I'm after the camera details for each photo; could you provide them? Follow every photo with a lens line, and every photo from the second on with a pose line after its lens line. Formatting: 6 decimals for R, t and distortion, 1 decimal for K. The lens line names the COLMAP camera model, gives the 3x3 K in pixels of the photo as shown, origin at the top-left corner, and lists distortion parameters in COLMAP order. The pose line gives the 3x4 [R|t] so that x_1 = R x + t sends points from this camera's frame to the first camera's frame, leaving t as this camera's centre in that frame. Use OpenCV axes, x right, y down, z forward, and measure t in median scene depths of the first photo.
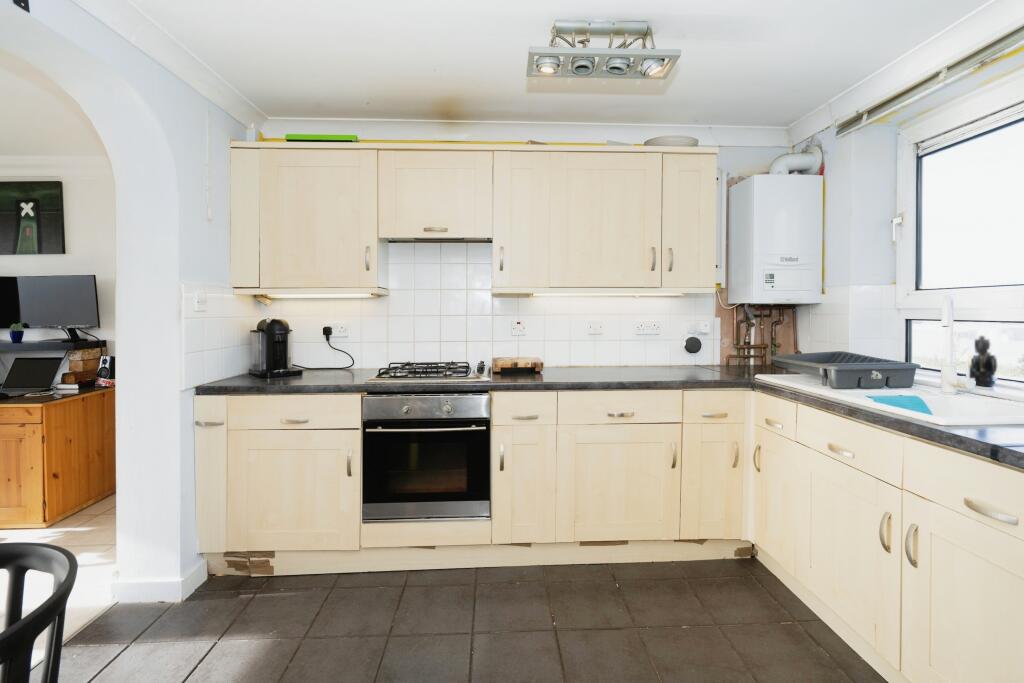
lens RADIAL K [[469.3, 0, 514.5], [0, 469.3, 321.4], [0, 0, 1]] dist [-0.001134, 0.000733]
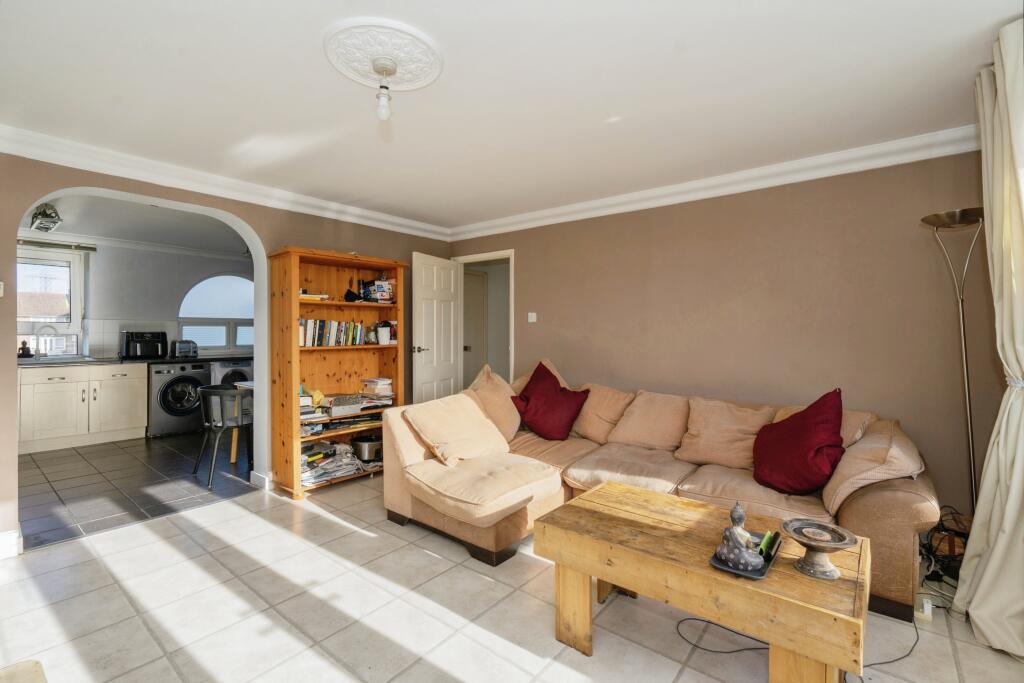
lens RADIAL K [[468.6, 0, 514.8], [0, 468.6, 331.4], [0, 0, 1]] dist [-0.002013, 0.001790]
pose [[-0.749442, 0.004372, 0.662055, -2.354232], [0.019921, 0.999674, 0.015949, -0.003765], [-0.661770, 0.025141, -0.749285, 0.911931]]
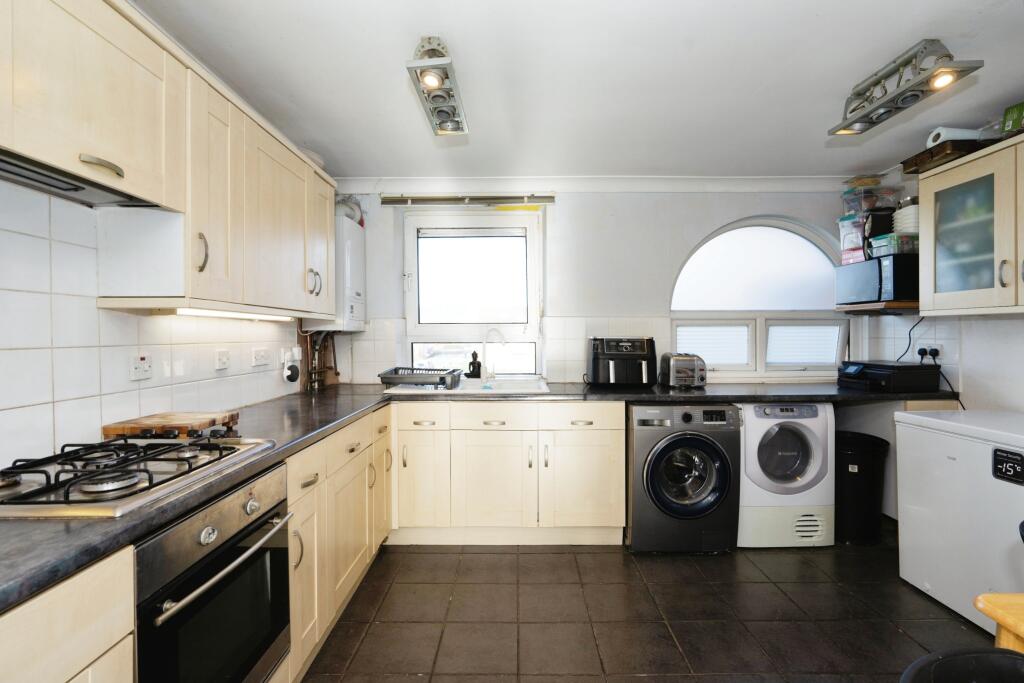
lens RADIAL K [[474.6, 0, 514.8], [0, 474.6, 335.4], [0, 0, 1]] dist [-0.000433, 0.000449]
pose [[0.042118, 0.003435, 0.999107, -0.661355], [0.029817, 0.999544, -0.004693, -0.010760], [-0.998668, 0.029988, 0.041997, 0.605111]]
